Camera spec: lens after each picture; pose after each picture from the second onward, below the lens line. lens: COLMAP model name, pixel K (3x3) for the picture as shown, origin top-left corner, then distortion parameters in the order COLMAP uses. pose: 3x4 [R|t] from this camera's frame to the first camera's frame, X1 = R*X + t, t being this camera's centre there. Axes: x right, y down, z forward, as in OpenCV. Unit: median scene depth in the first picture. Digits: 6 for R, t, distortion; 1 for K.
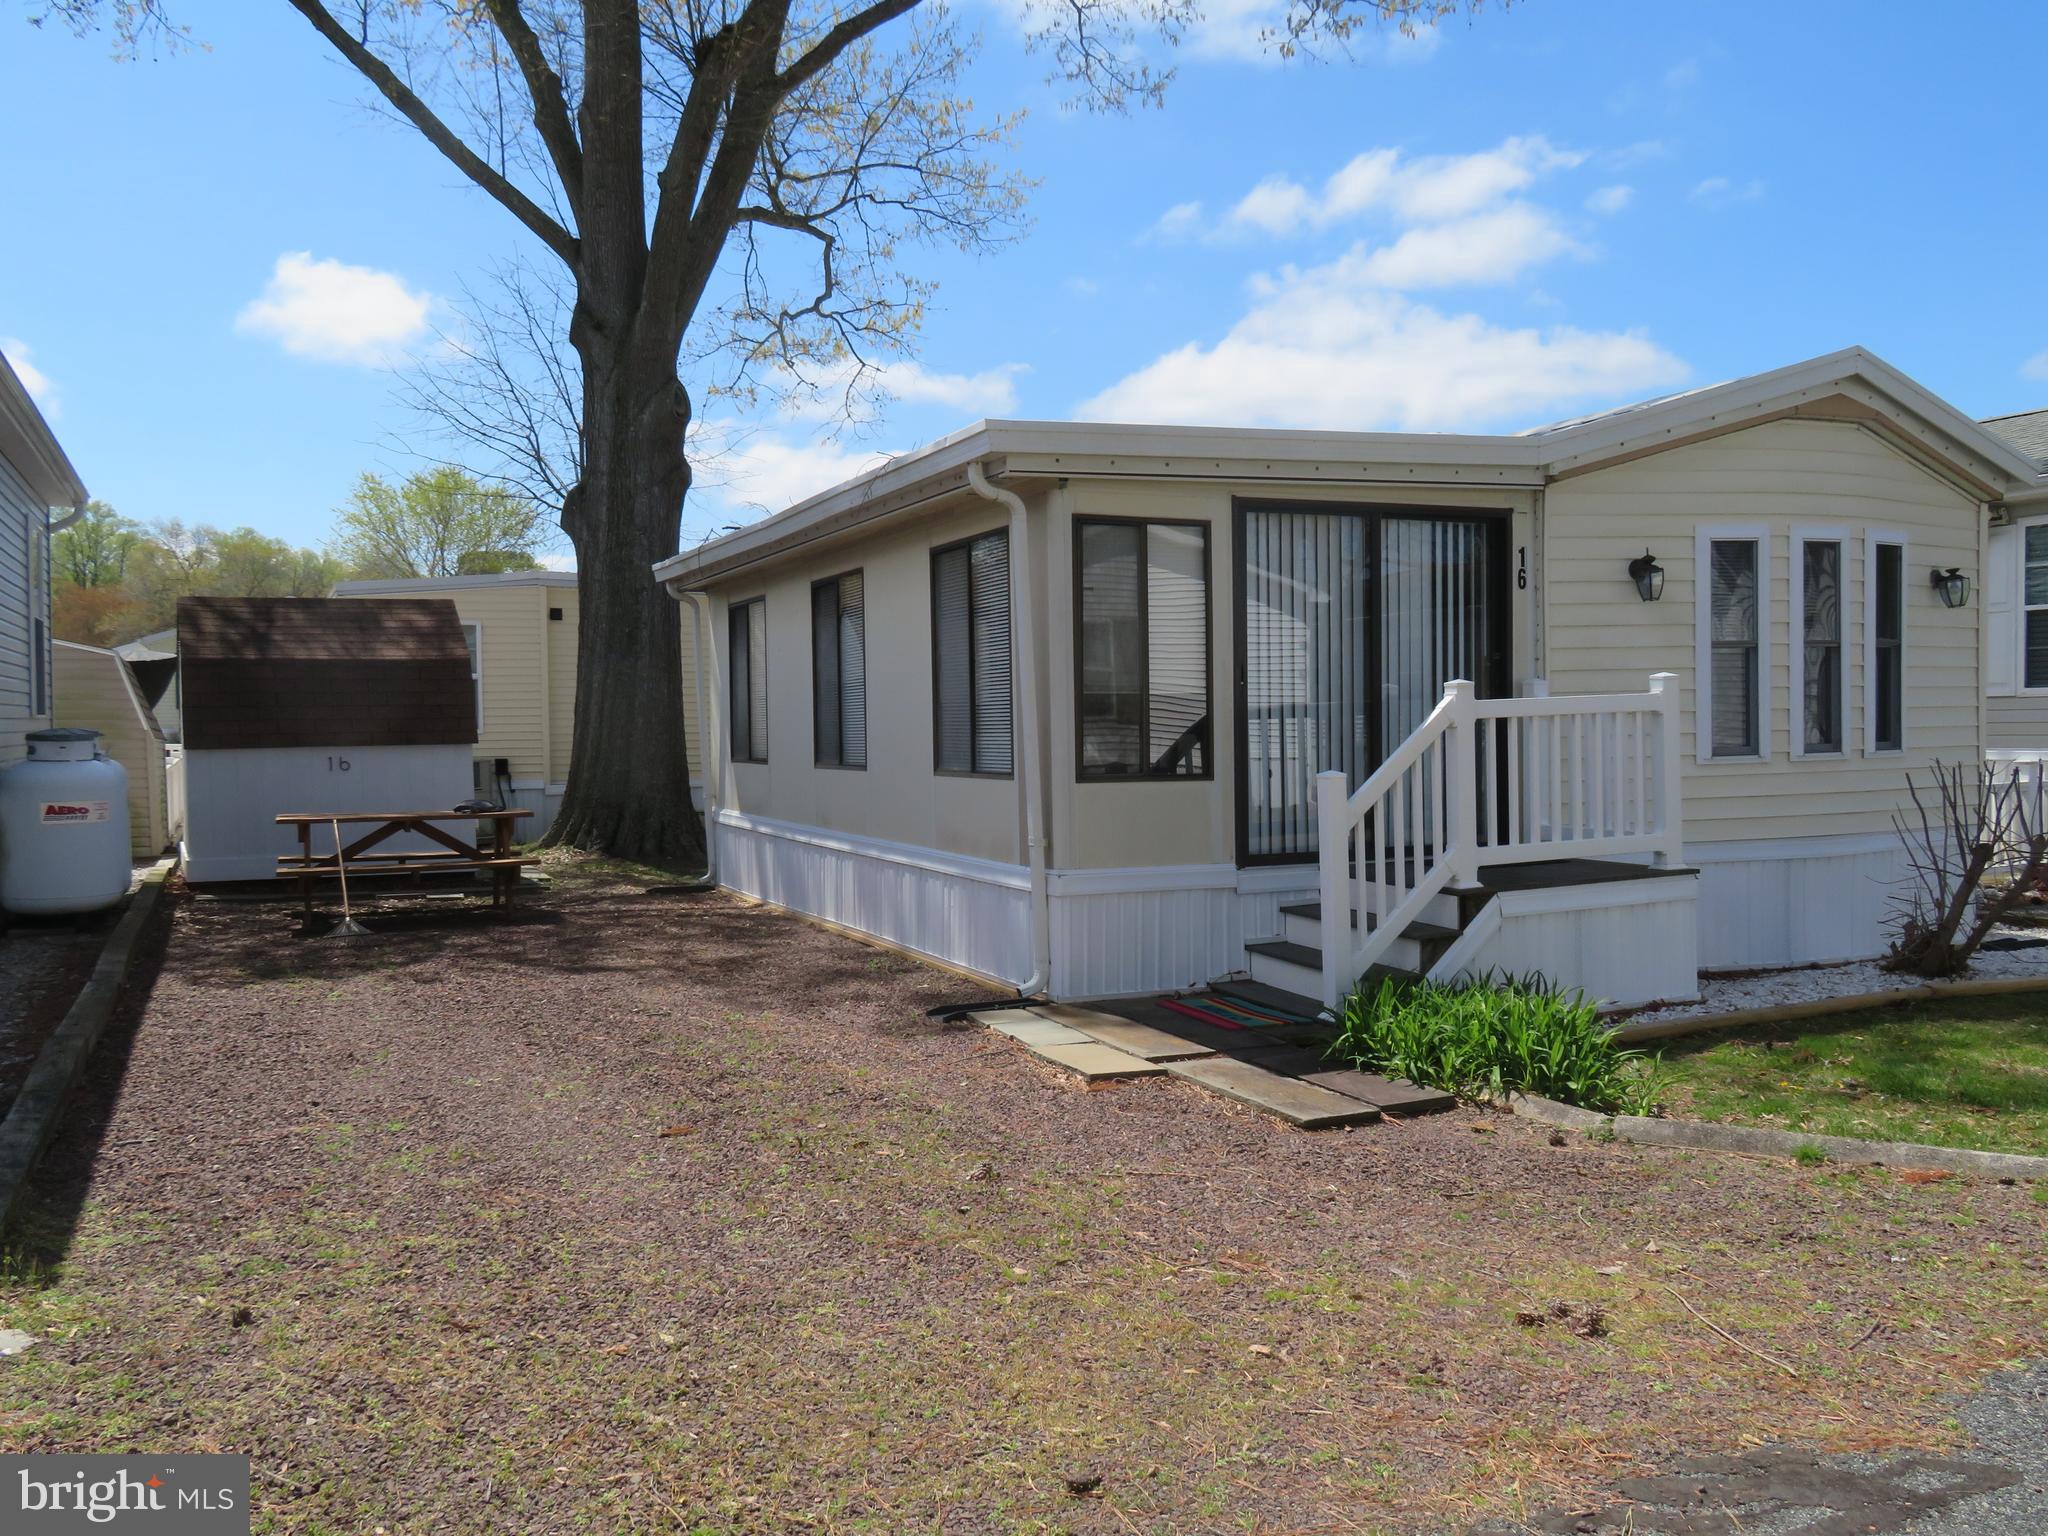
lens RADIAL K [[1834.8, 0, 1024.0], [0, 1834.8, 768.0], [0, 0, 1]] dist [0.002935, 0.000761]
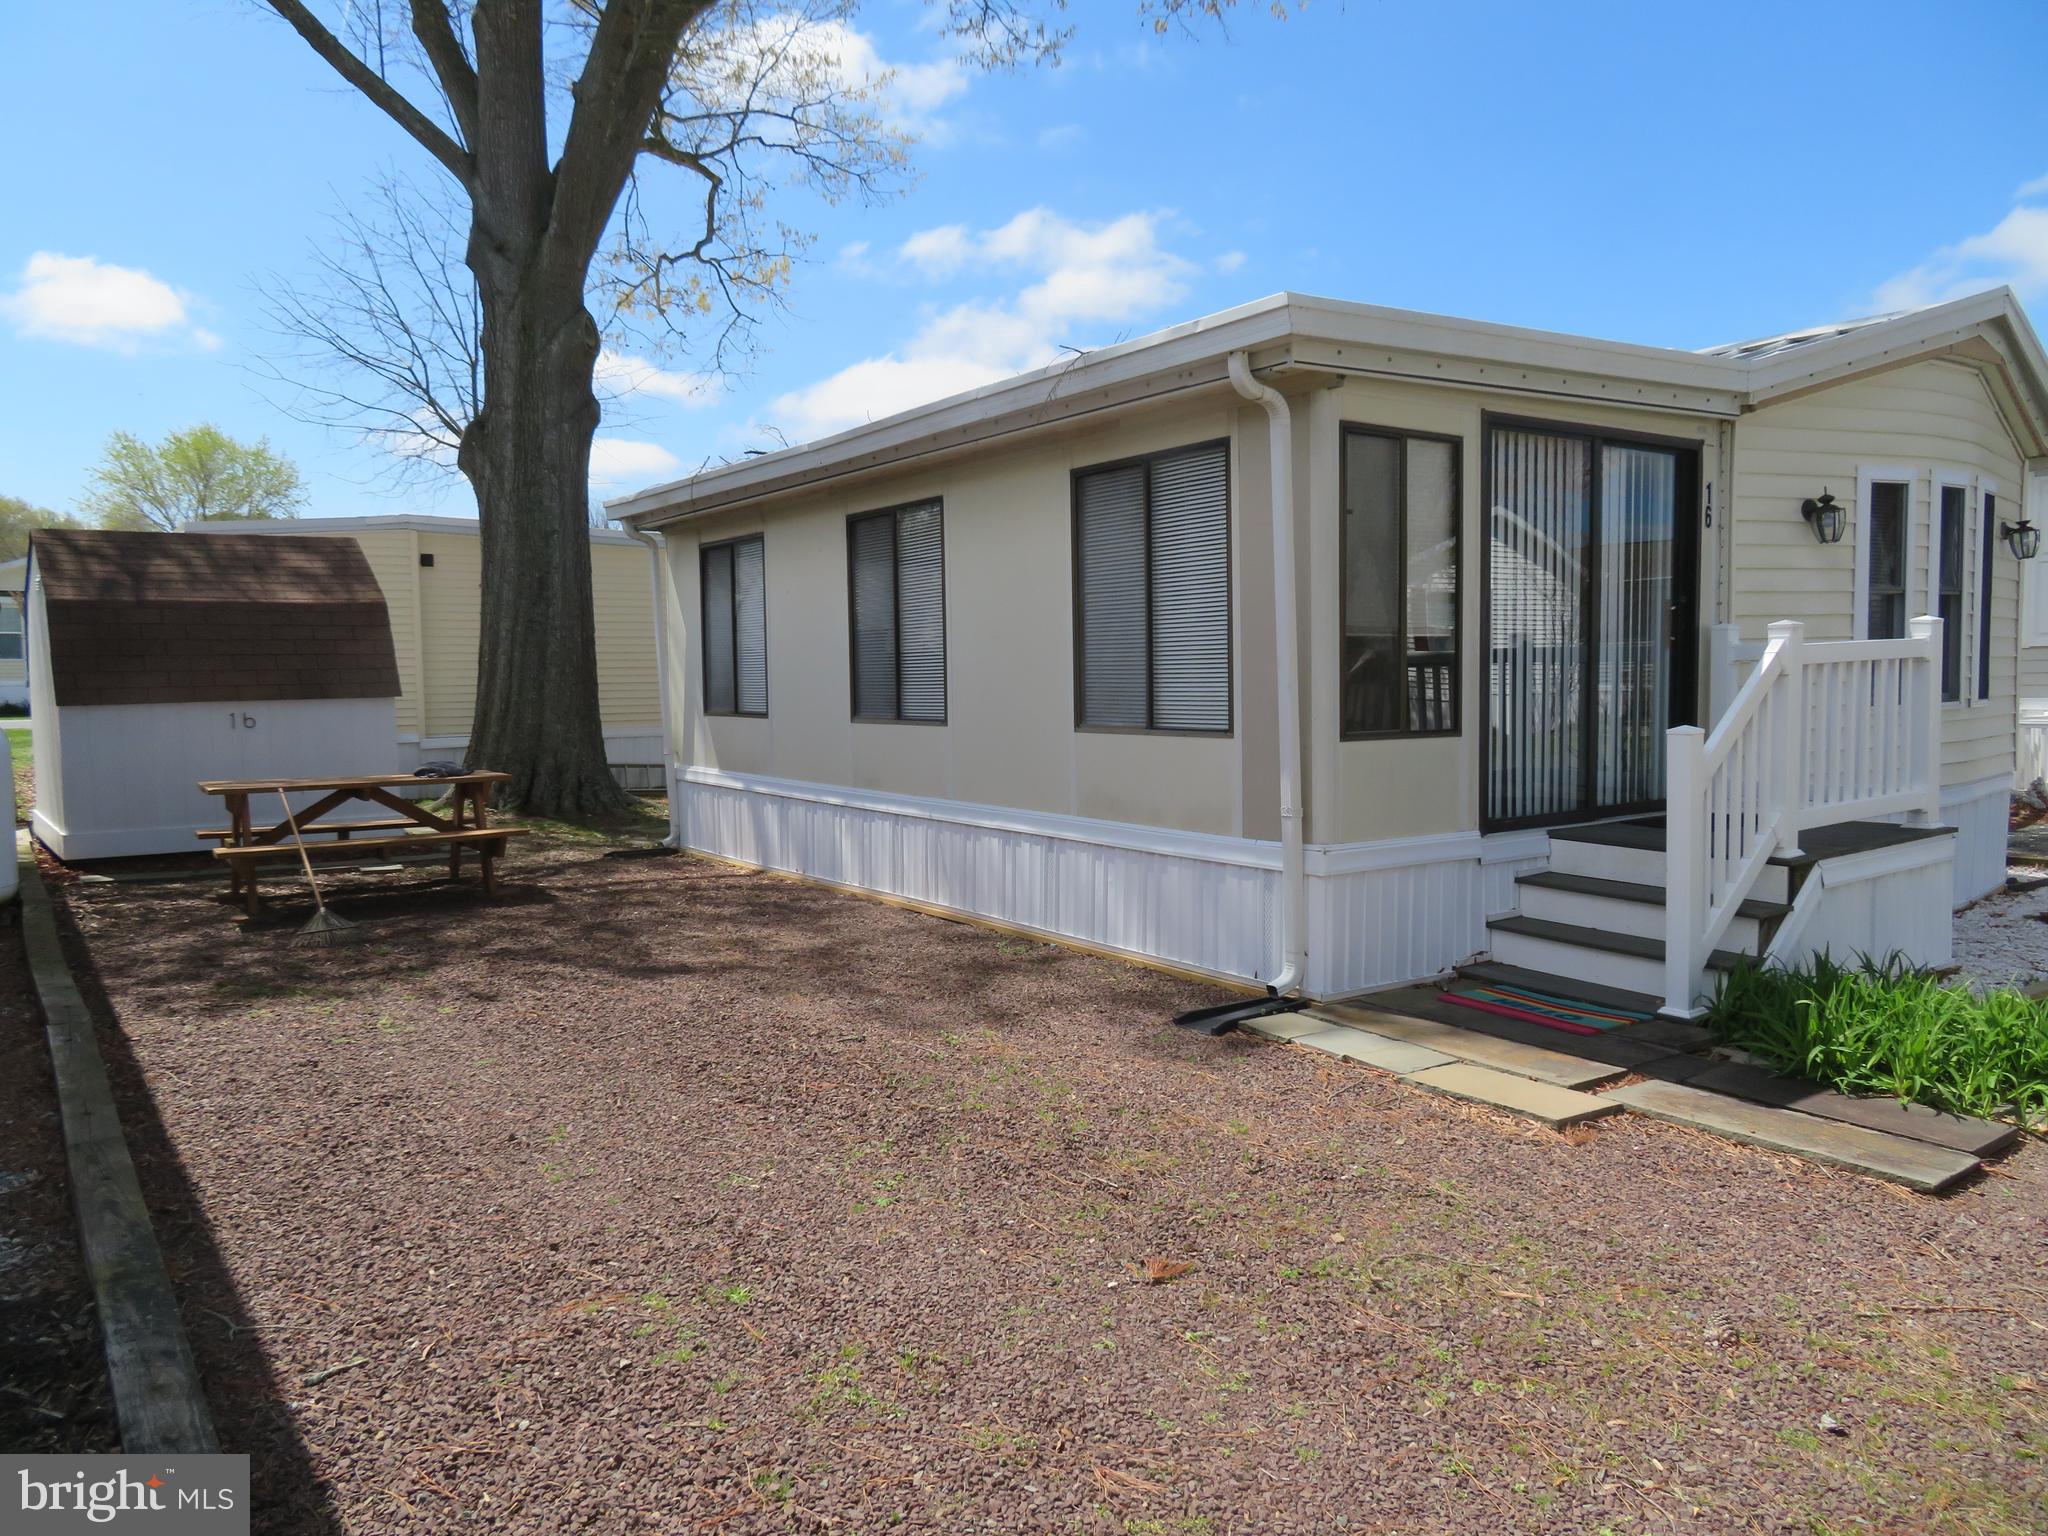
lens RADIAL K [[1535.6, 0, 1024.0], [0, 1535.6, 768.0], [0, 0, 1]] dist [-0.008875, -0.001969]
pose [[0.978742, -0.014001, 0.204617, -0.161959], [0.006578, 0.999297, 0.036916, -0.004277], [-0.204990, -0.034786, 0.978146, 0.210906]]
